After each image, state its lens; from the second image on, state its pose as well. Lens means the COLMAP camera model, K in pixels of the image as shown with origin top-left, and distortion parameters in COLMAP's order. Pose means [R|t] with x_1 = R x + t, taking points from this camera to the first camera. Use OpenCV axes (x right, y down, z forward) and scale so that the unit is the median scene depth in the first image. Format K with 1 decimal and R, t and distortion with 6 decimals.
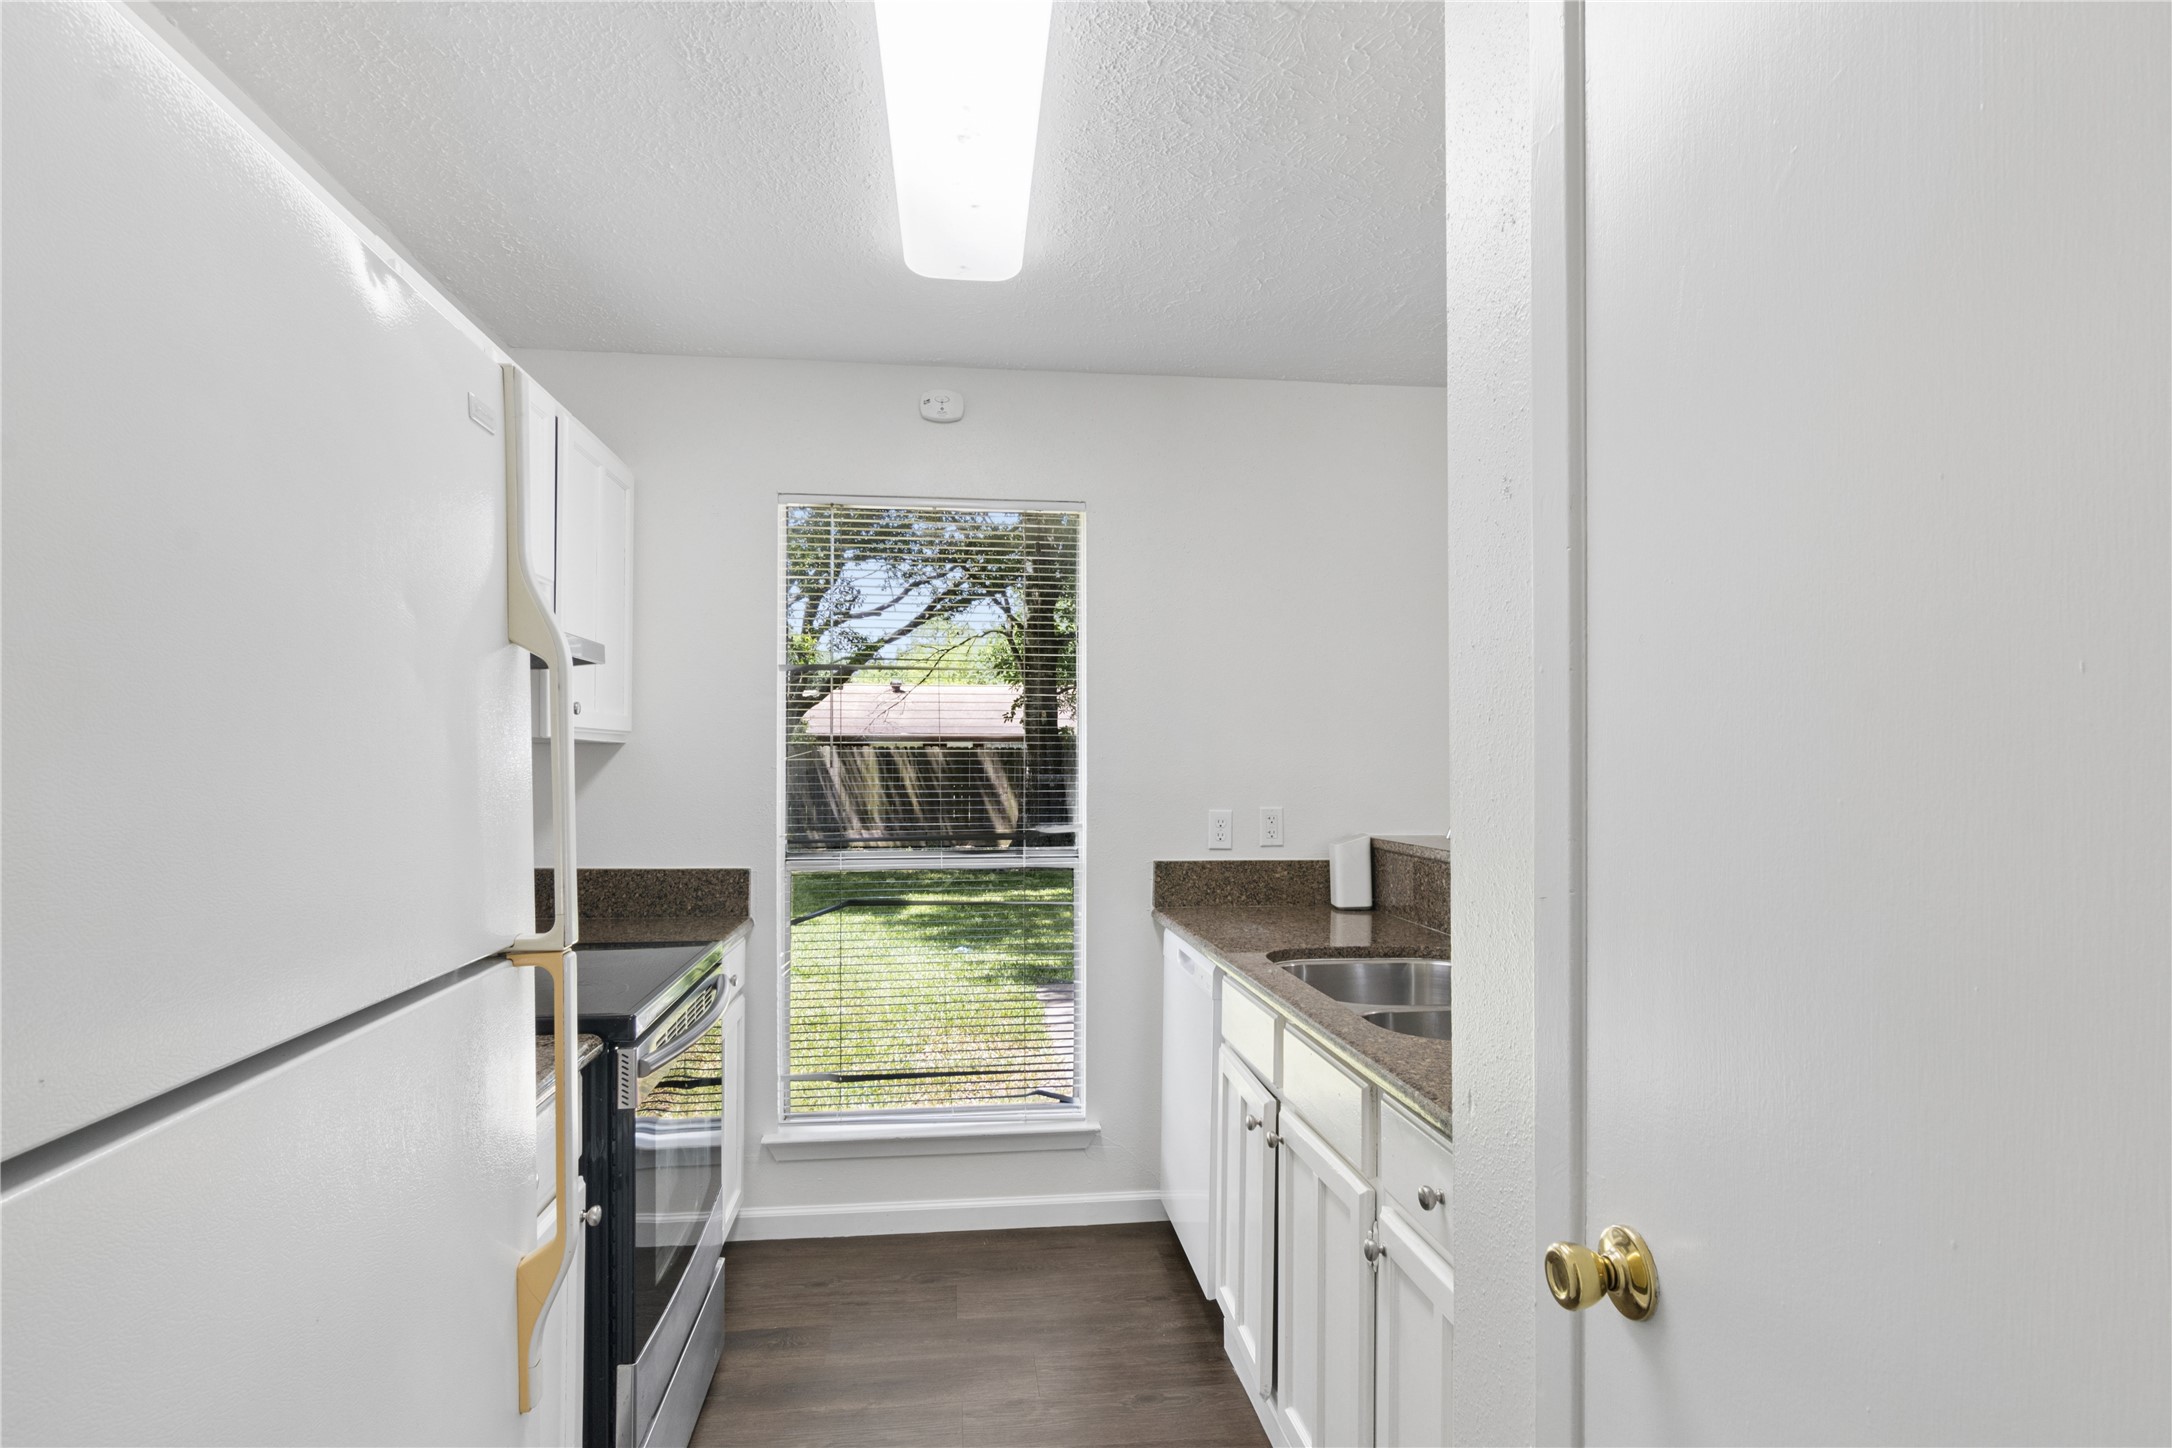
lens RADIAL K [[1114.1, 0, 1084.0], [0, 1114.1, 691.1], [0, 0, 1]] dist [-0.001845, 0.000490]
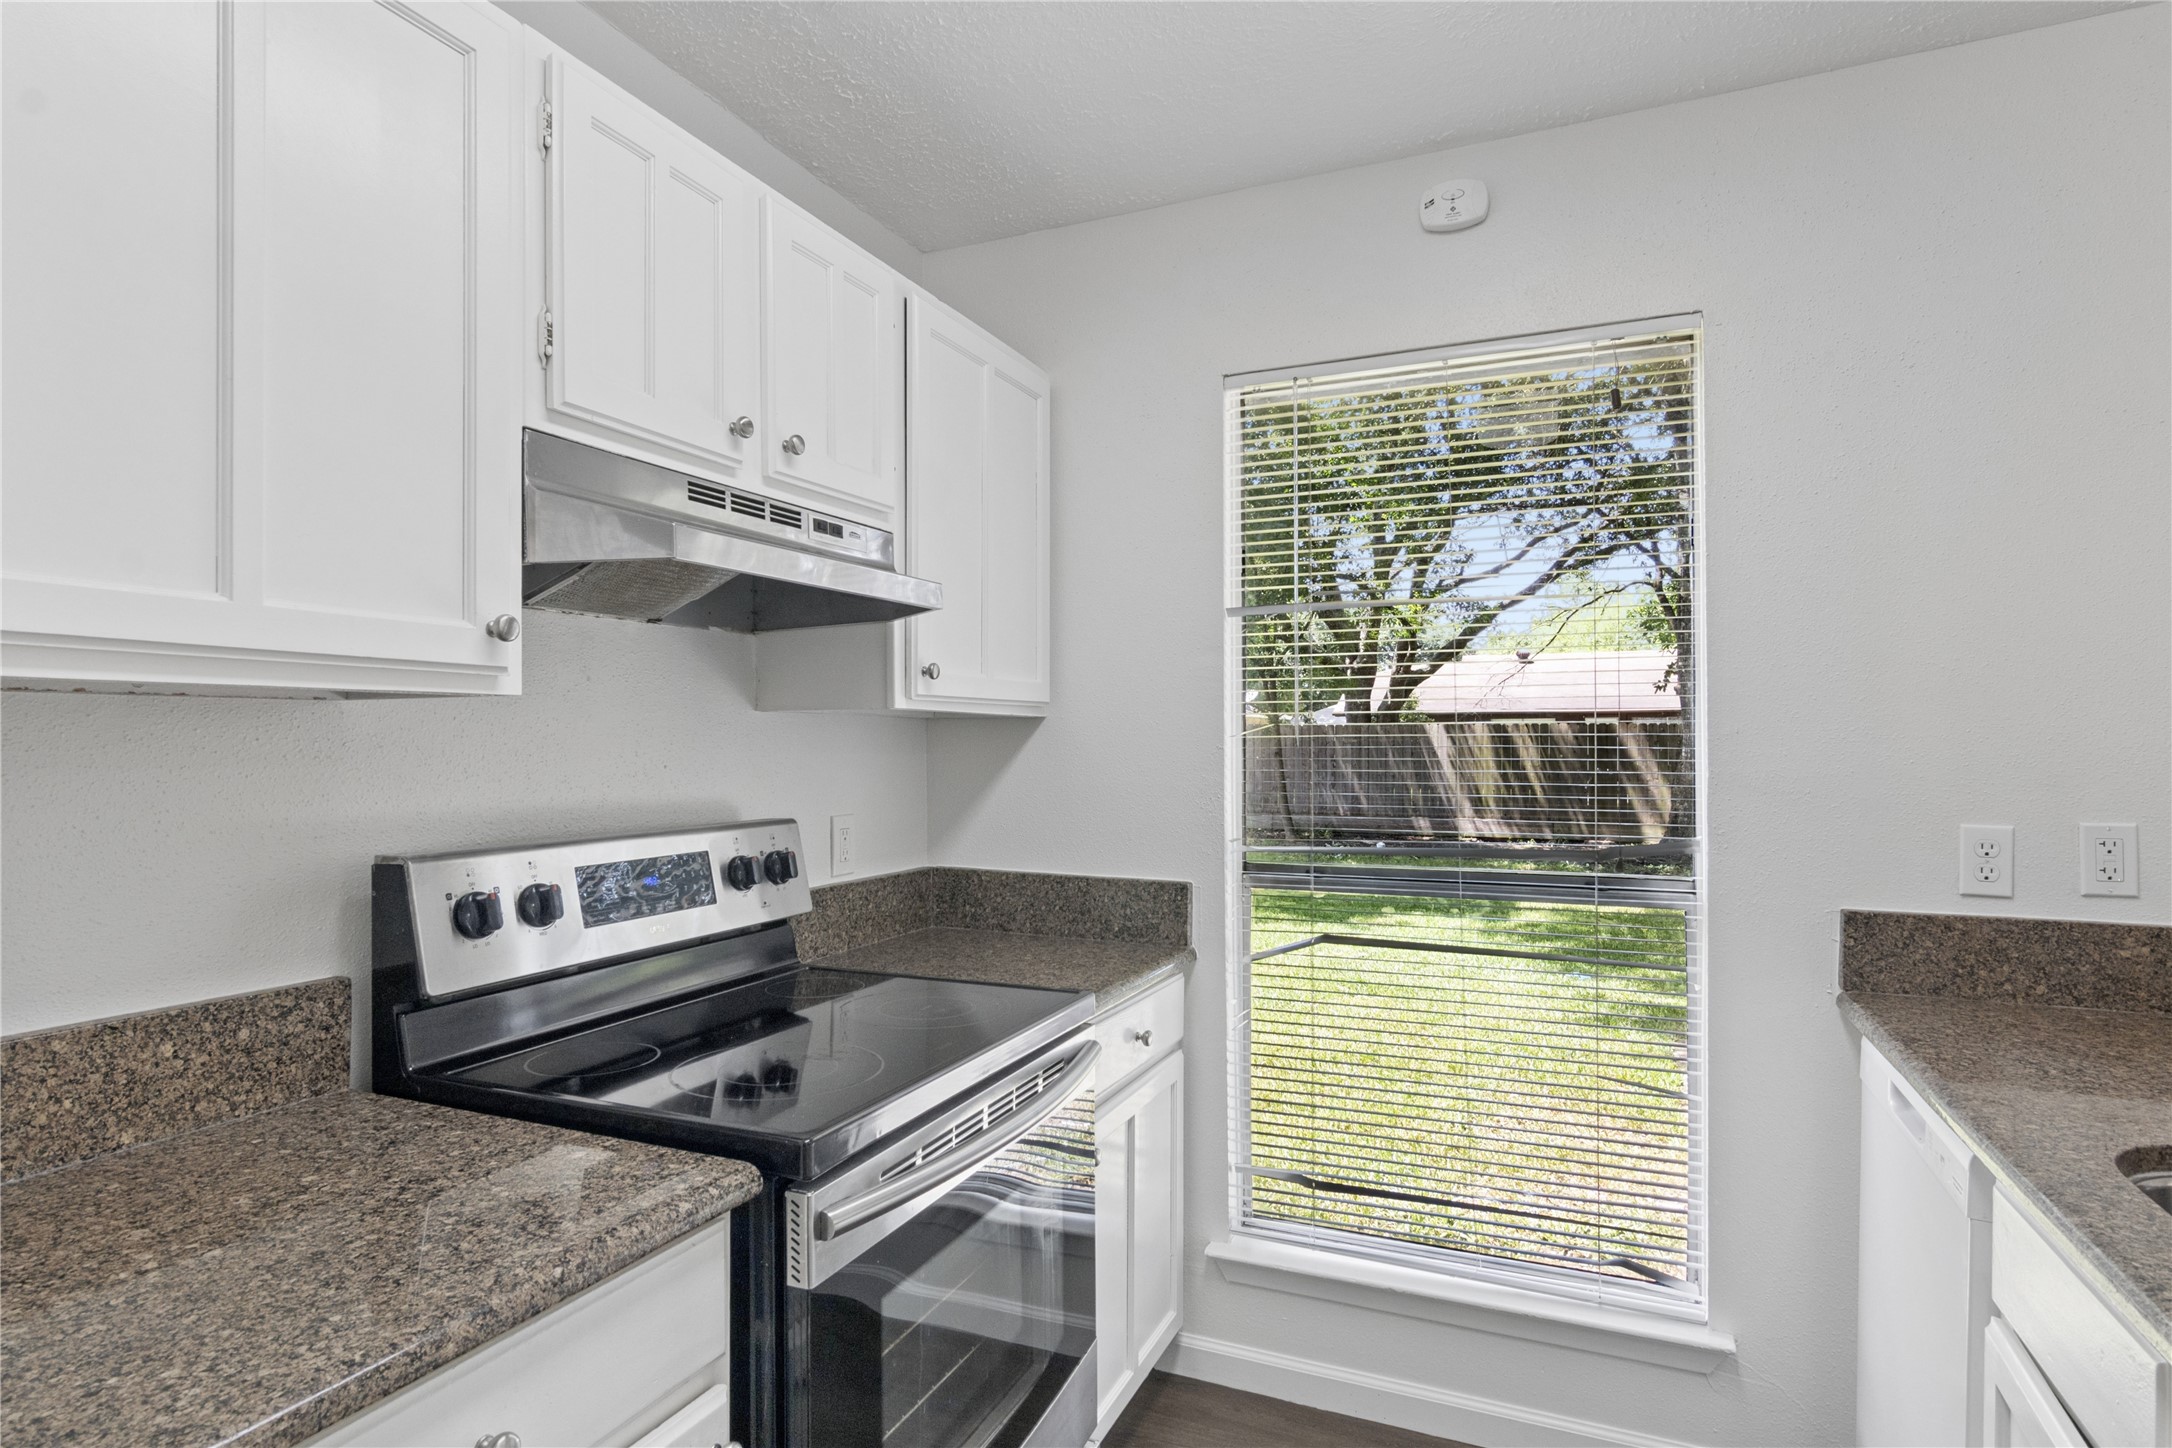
lens RADIAL K [[1136.0, 0, 1086.0], [0, 1136.0, 724.0], [0, 0, 1]] dist [-0.005373, -0.001827]
pose [[0.853321, -0.011577, -0.521258, 0.035825], [0.036236, 0.998653, 0.037139, 0.021137], [0.520126, -0.050580, 0.852591, 0.302627]]
